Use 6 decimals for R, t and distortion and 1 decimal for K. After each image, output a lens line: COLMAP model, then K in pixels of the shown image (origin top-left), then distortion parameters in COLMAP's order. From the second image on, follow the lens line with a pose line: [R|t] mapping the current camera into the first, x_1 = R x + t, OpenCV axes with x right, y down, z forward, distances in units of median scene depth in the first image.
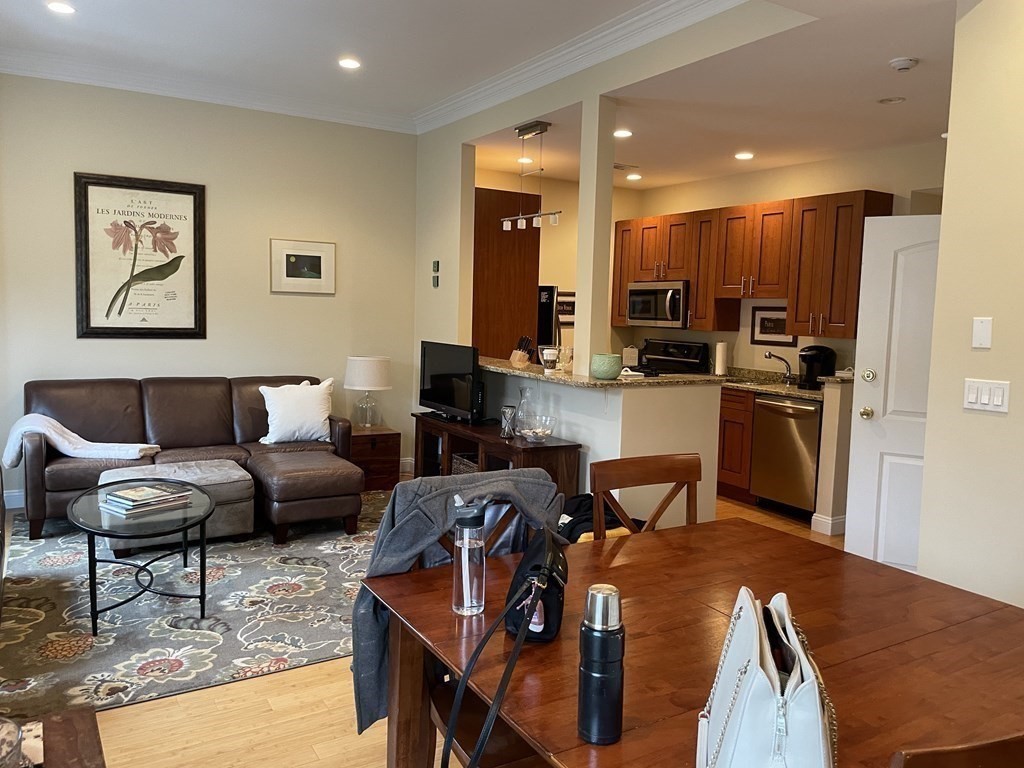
lens RADIAL K [[770.7, 0, 513.9], [0, 770.7, 381.4], [0, 0, 1]] dist [0.090982, -0.132440]
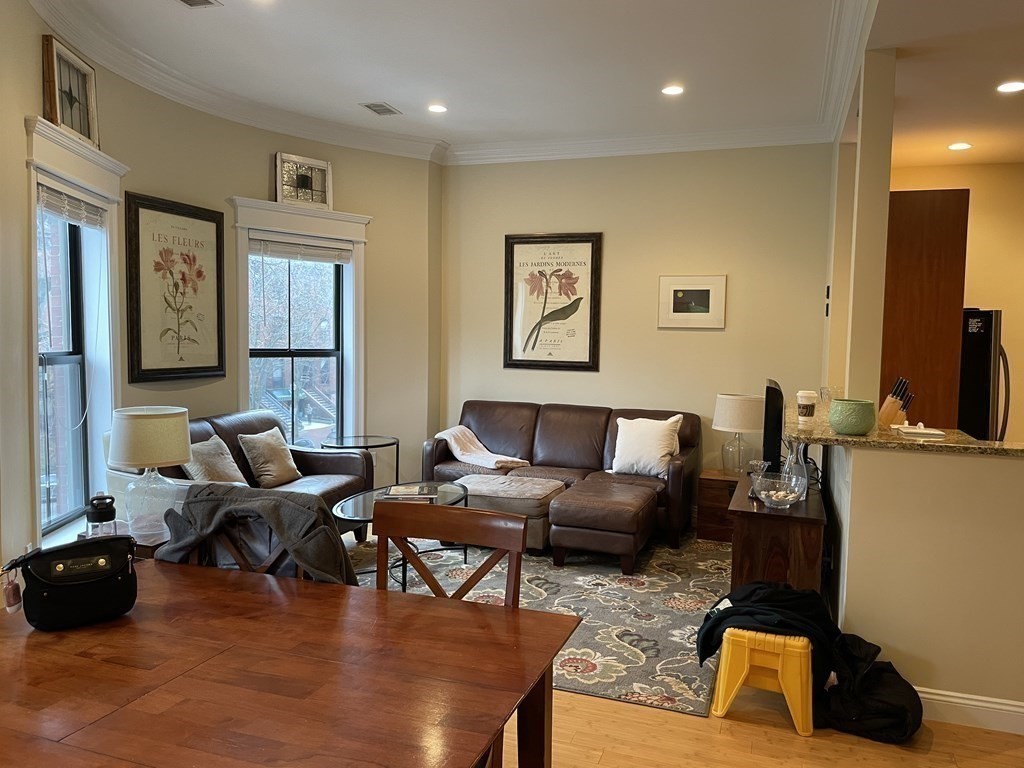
lens RADIAL K [[770.7, 0, 513.9], [0, 770.7, 381.4], [0, 0, 1]] dist [0.090982, -0.132440]
pose [[0.638955, 0.032317, -0.768565, 0.349135], [-0.073943, 0.997071, -0.019549, -0.010619], [0.765682, 0.069321, 0.639473, 0.208792]]
